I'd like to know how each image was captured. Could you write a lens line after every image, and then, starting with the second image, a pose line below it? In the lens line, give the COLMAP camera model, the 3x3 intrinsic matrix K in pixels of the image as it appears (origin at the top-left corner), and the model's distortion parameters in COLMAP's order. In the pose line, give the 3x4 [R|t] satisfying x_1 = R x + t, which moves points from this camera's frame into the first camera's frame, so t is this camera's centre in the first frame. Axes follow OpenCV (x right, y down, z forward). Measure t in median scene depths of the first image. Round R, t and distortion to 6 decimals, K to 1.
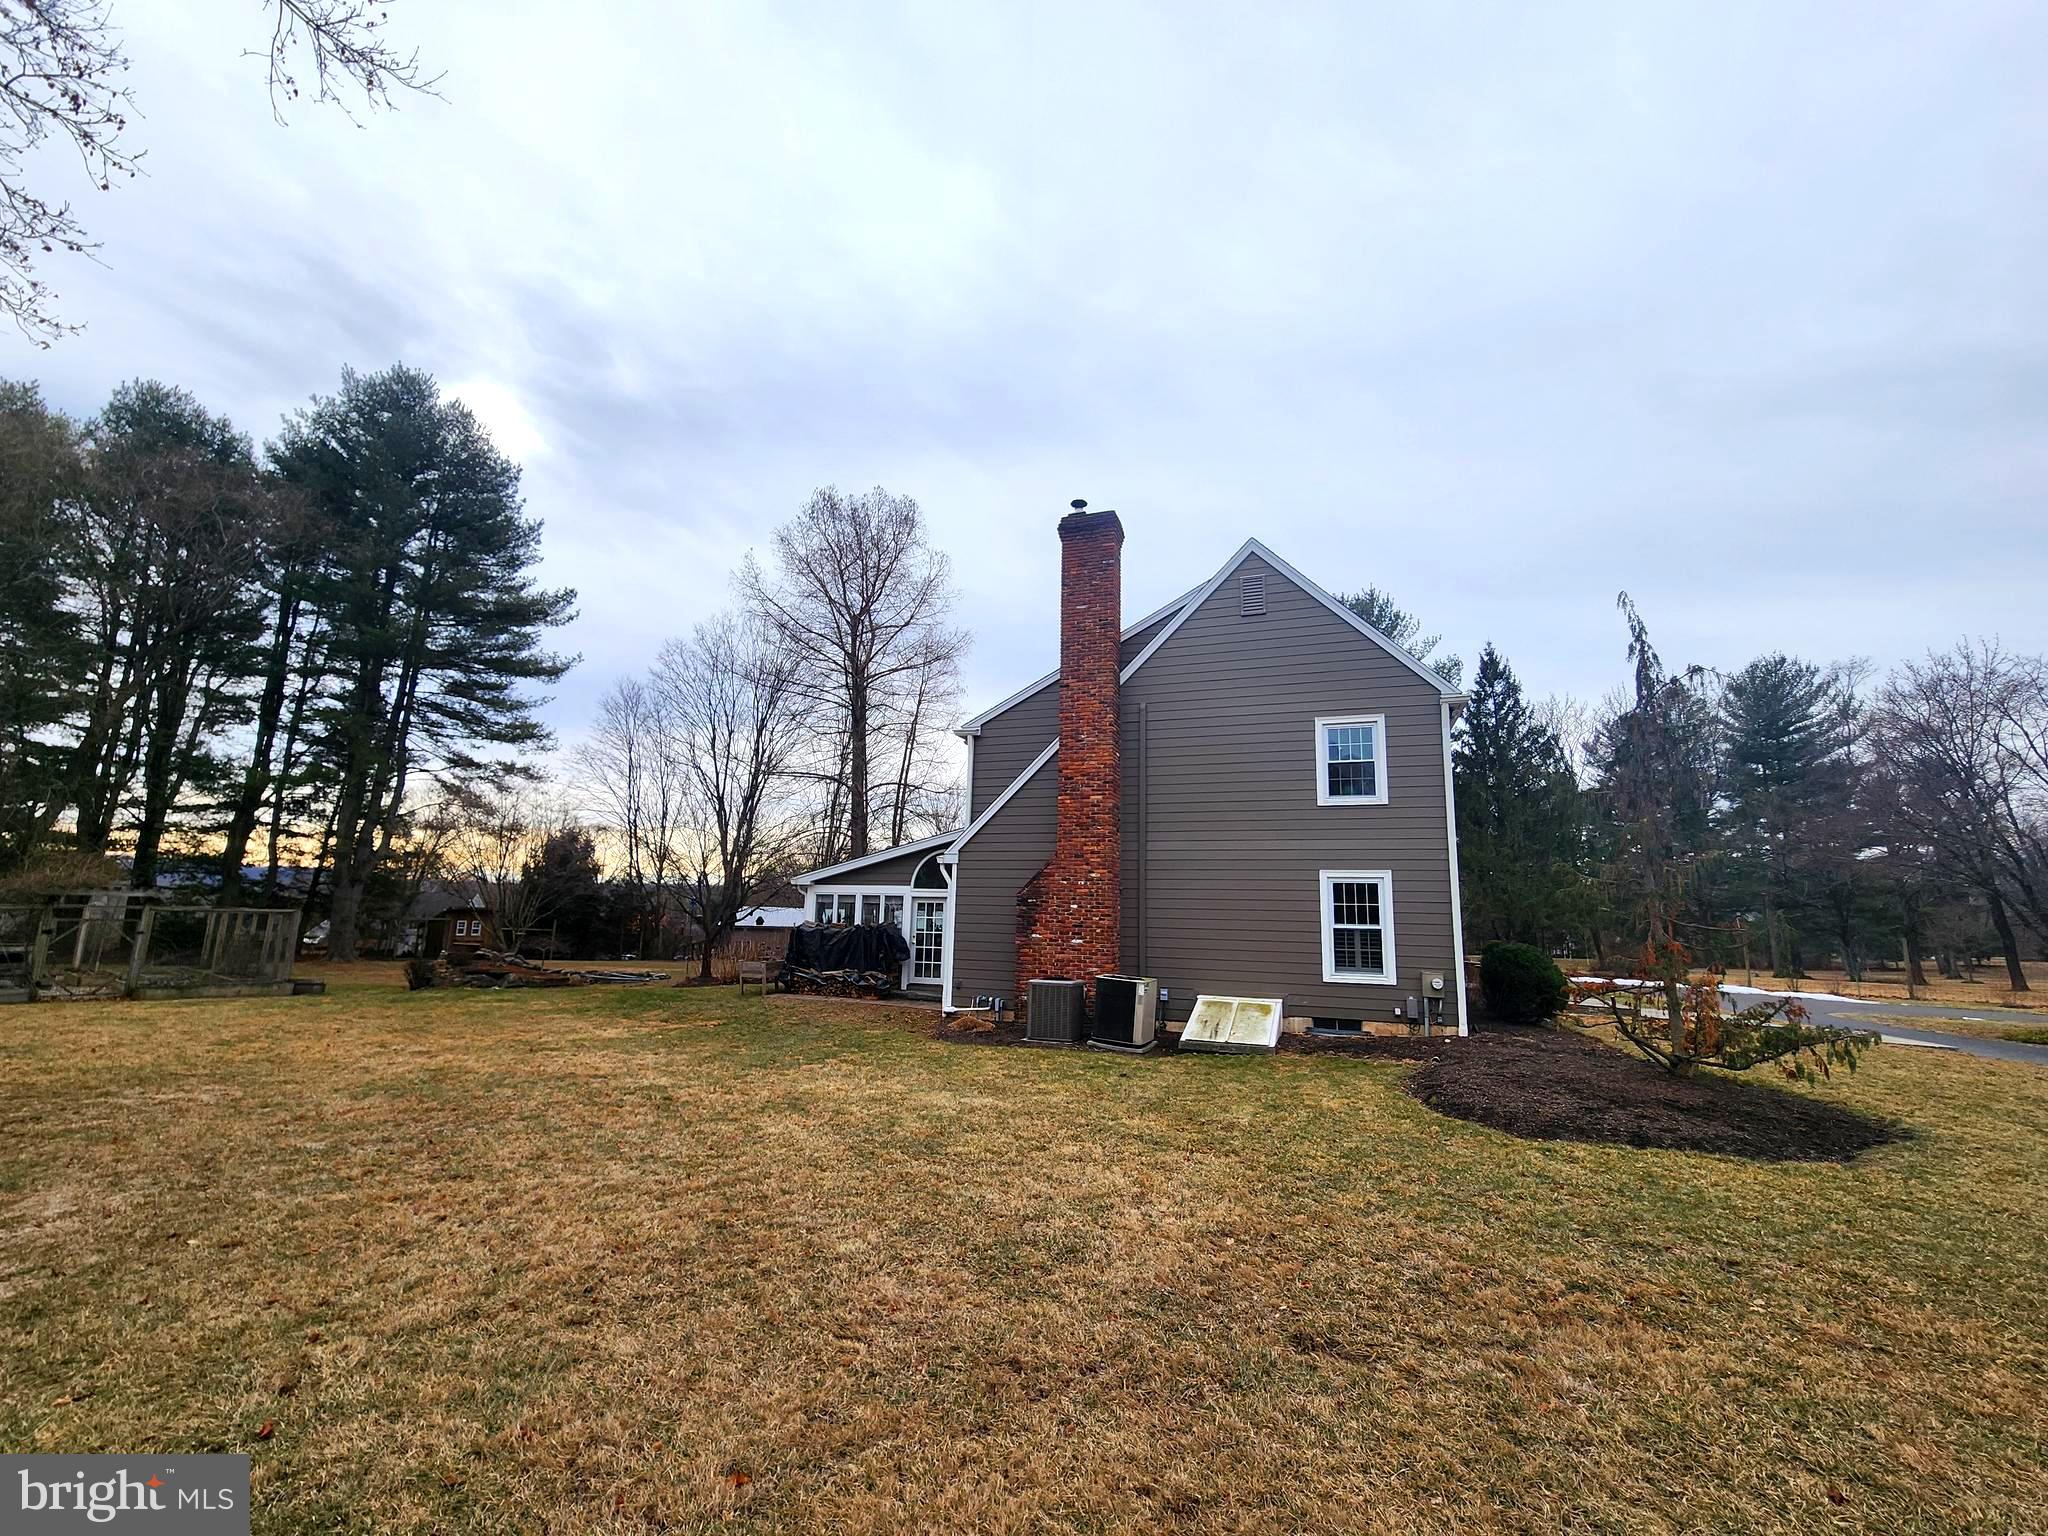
lens RADIAL K [[840.0, 0, 1017.7], [0, 840.0, 760.3], [0, 0, 1]] dist [-0.001859, 0.000004]
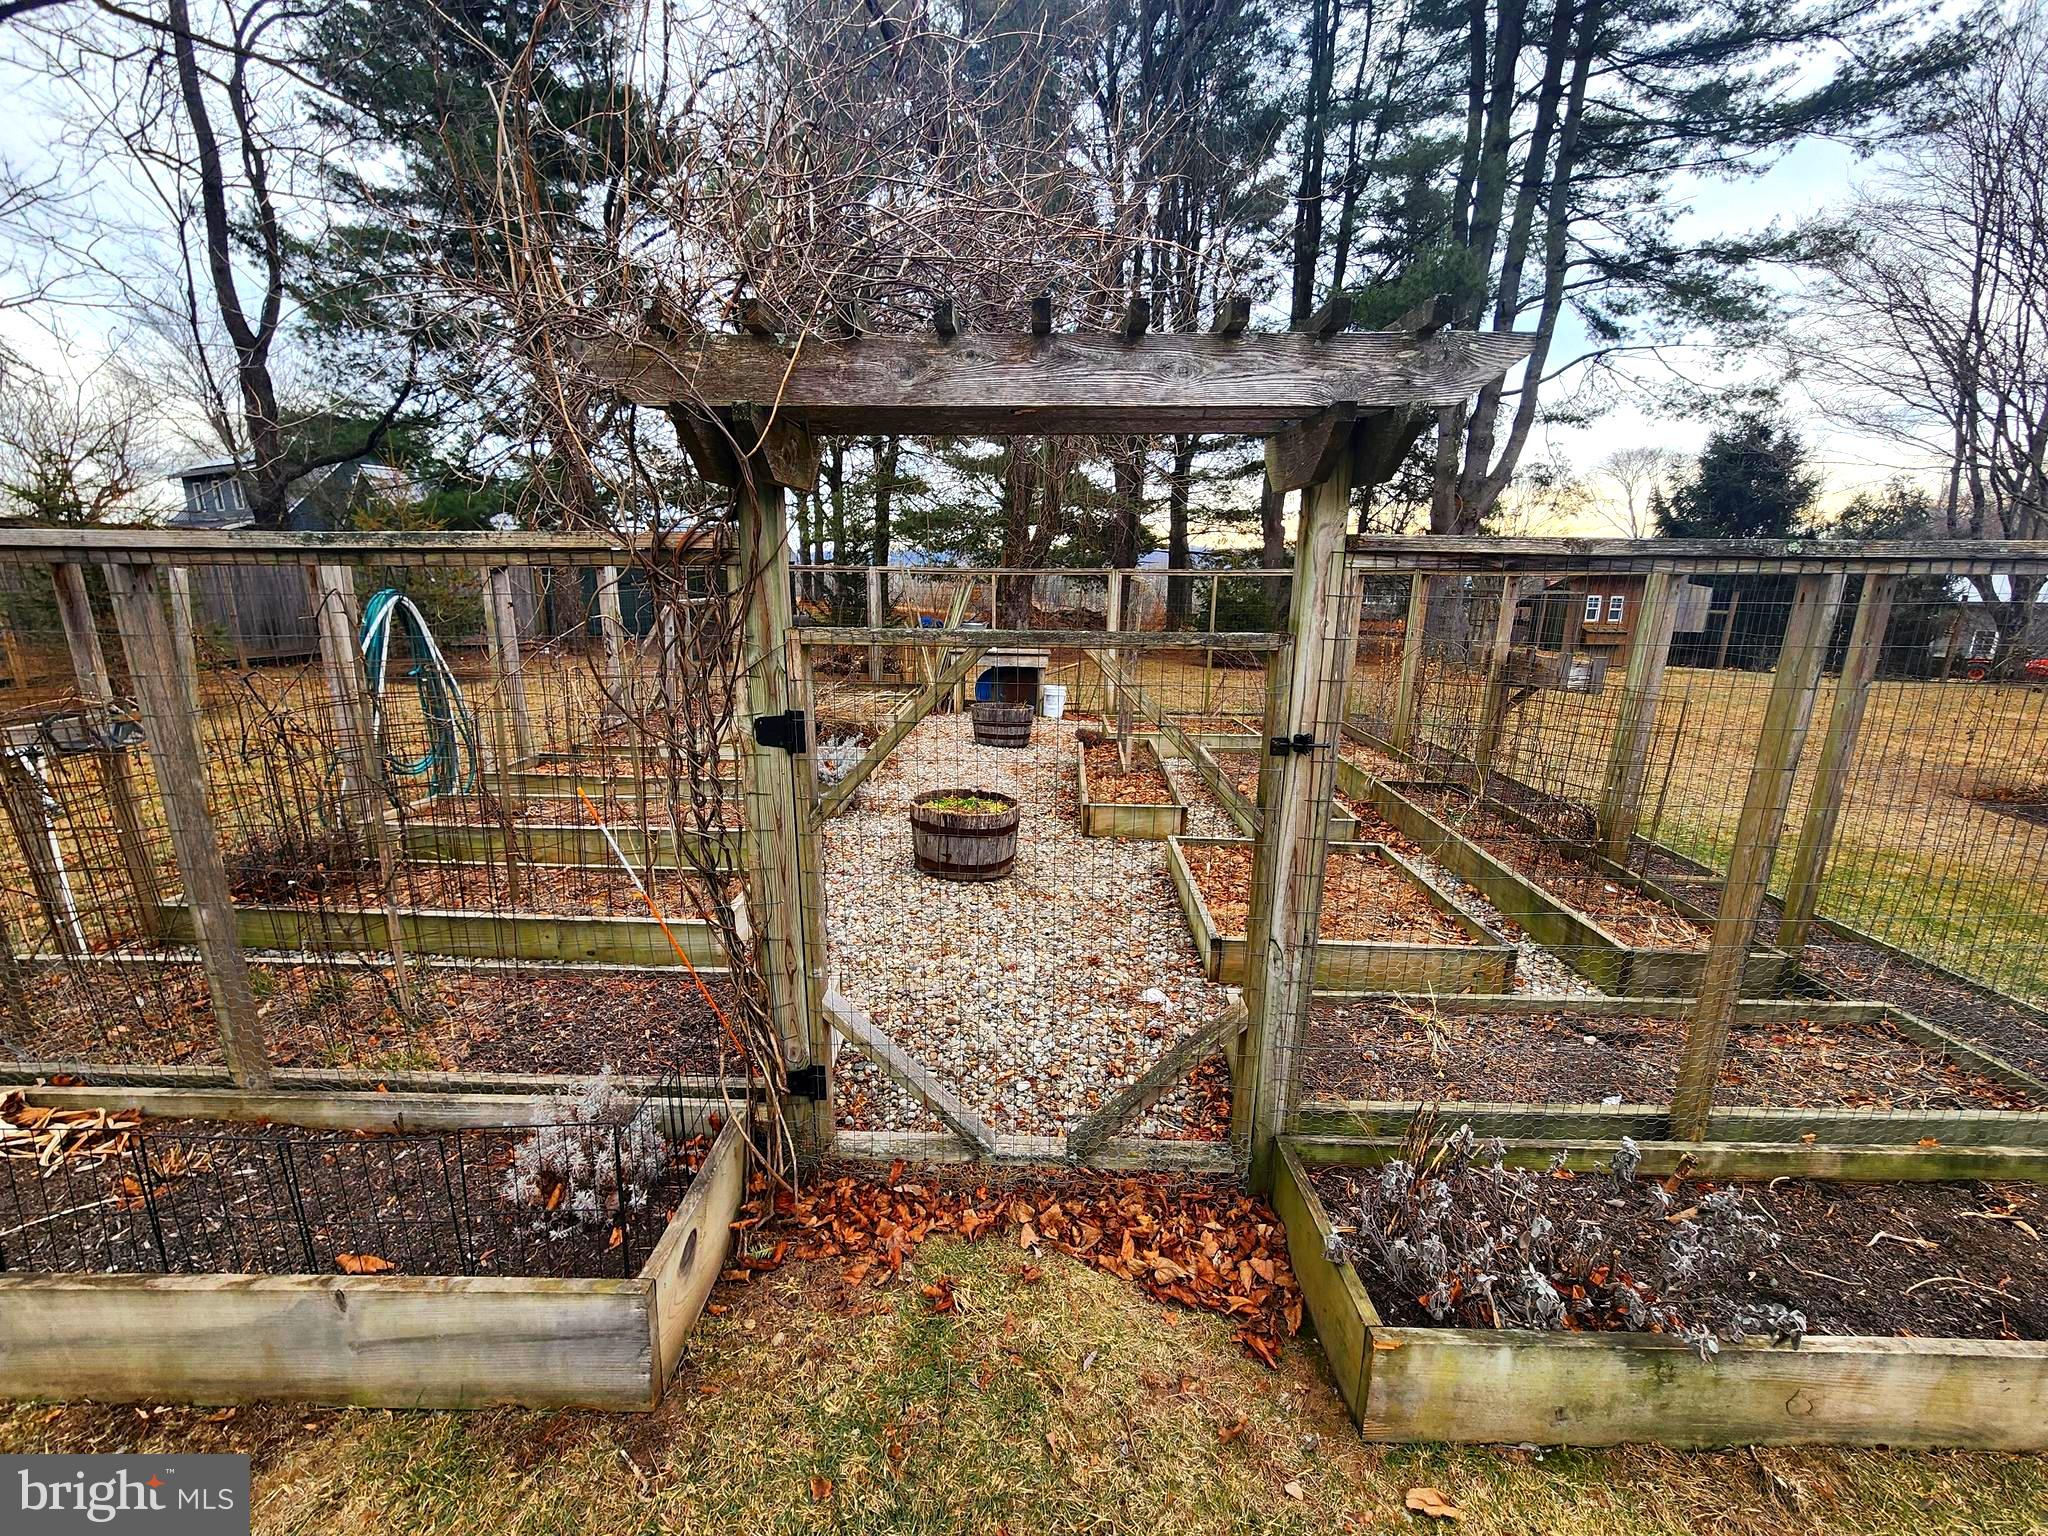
lens RADIAL K [[840.0, 0, 1014.0], [0, 840.0, 776.5], [0, 0, 1]] dist [-0.001859, 0.000004]
pose [[0.552586, 0.177944, -0.814239, -0.421812], [0.160929, 0.935778, 0.313721, 0.070044], [0.817772, -0.304392, 0.488462, 0.395114]]
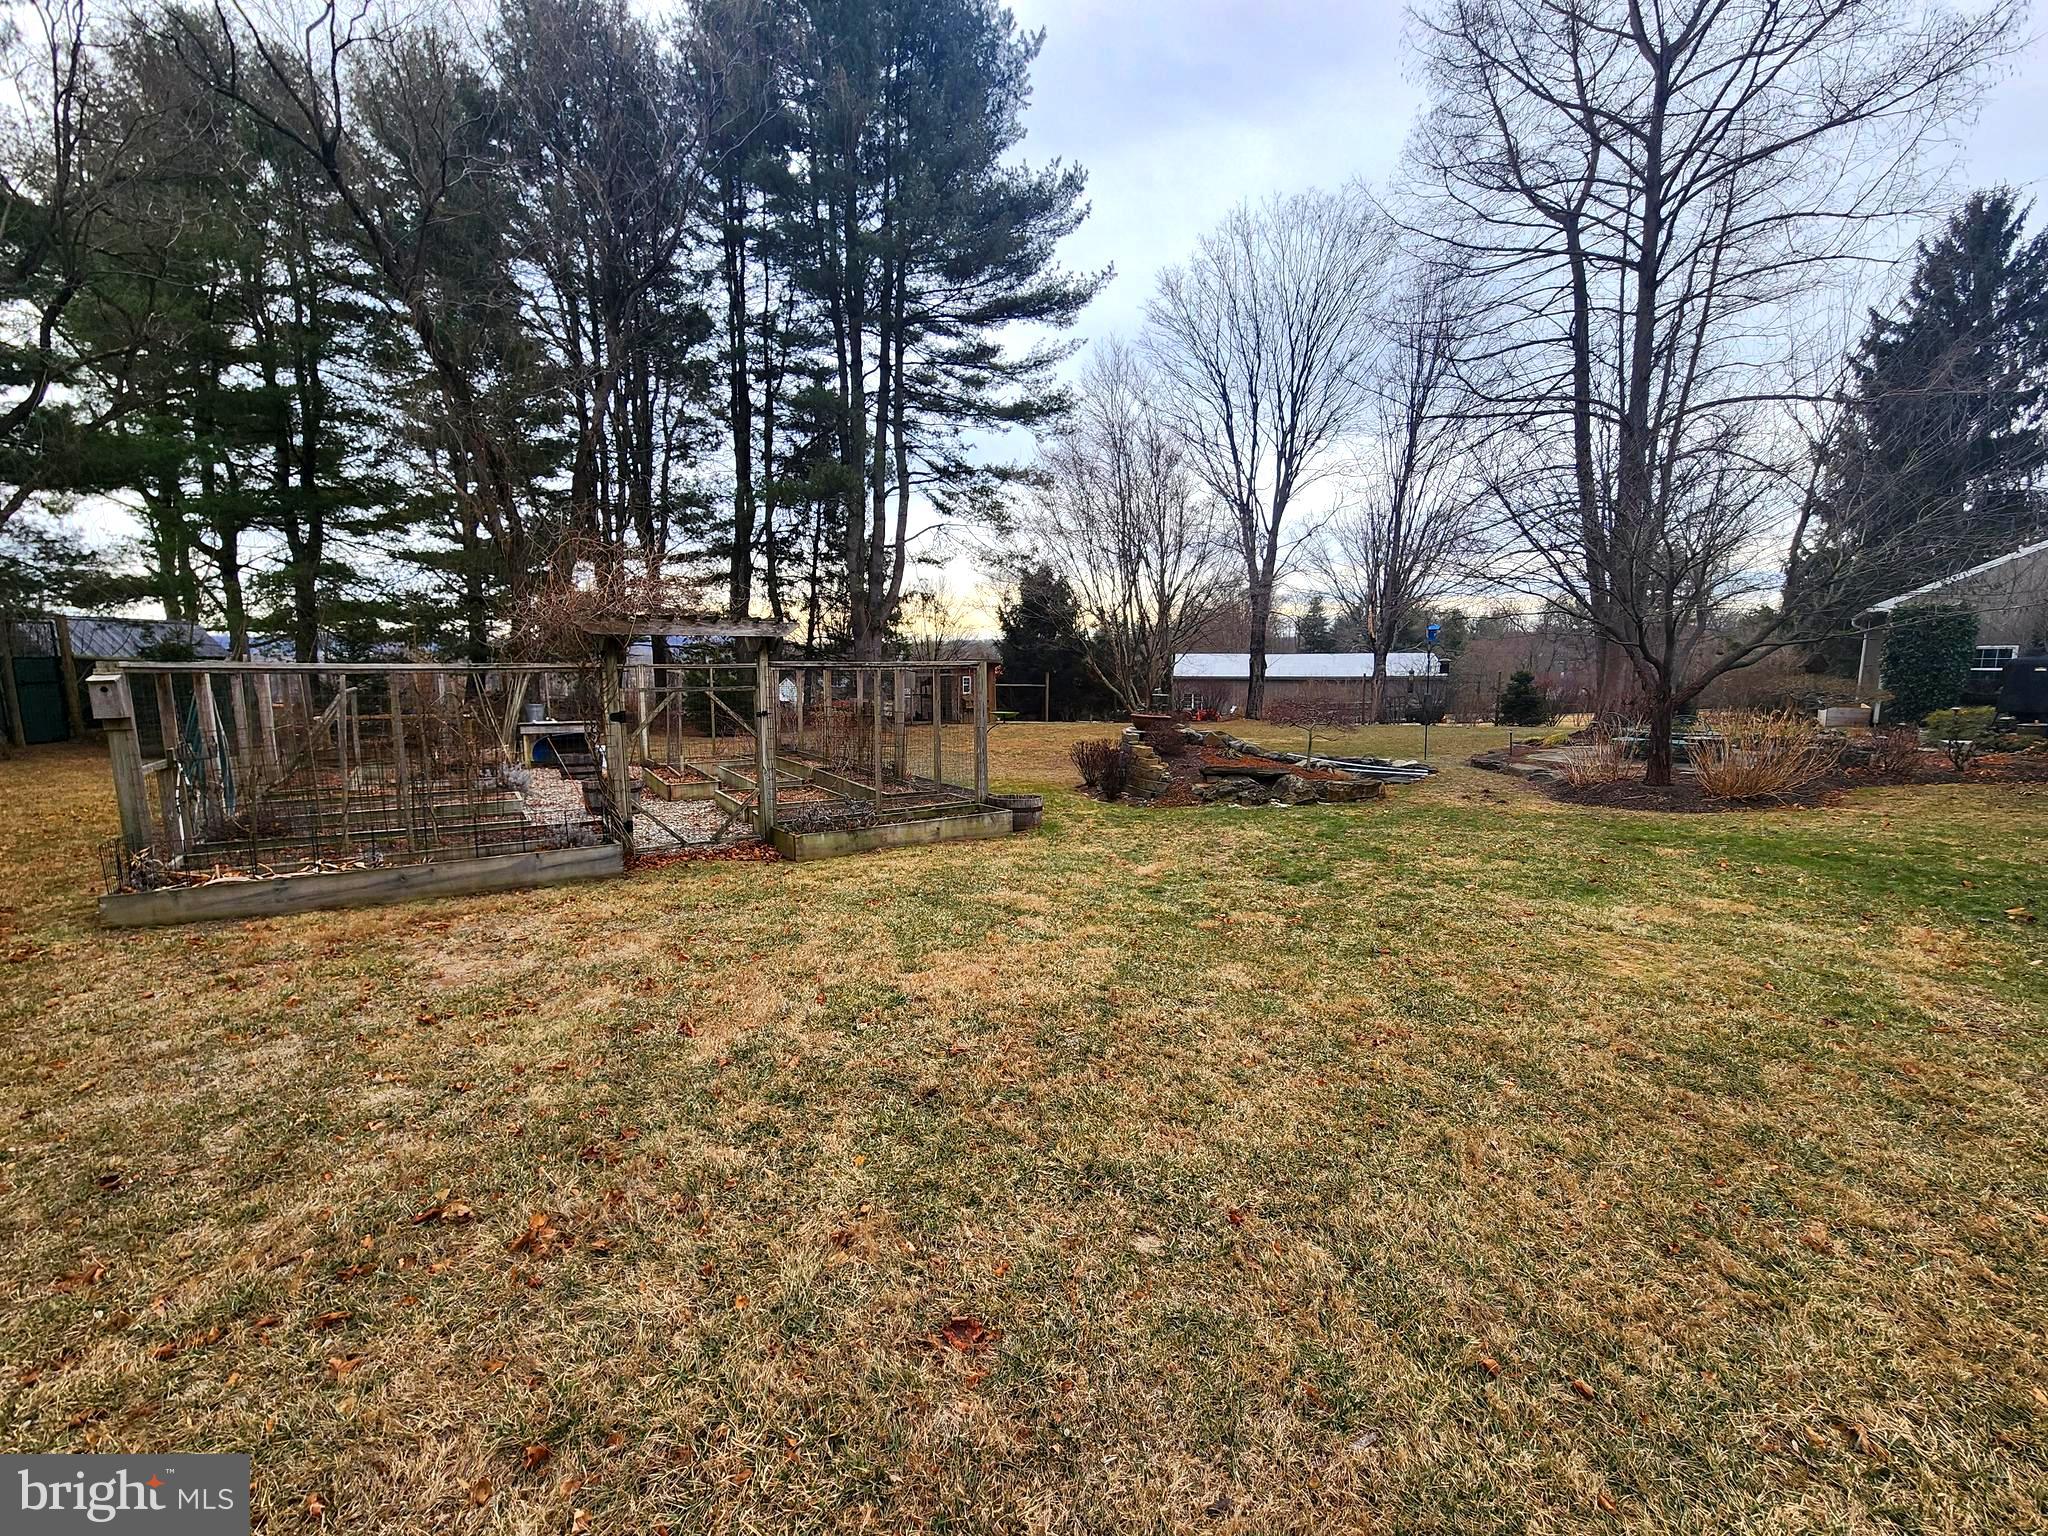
lens RADIAL K [[840.0, 0, 1037.0], [0, 840.0, 778.2], [0, 0, 1]] dist [-0.001859, 0.000004]
pose [[0.934954, 0.024591, -0.353917, -0.316749], [0.087647, 0.950661, 0.297594, 0.047807], [0.343773, -0.309257, 0.886668, 0.268774]]
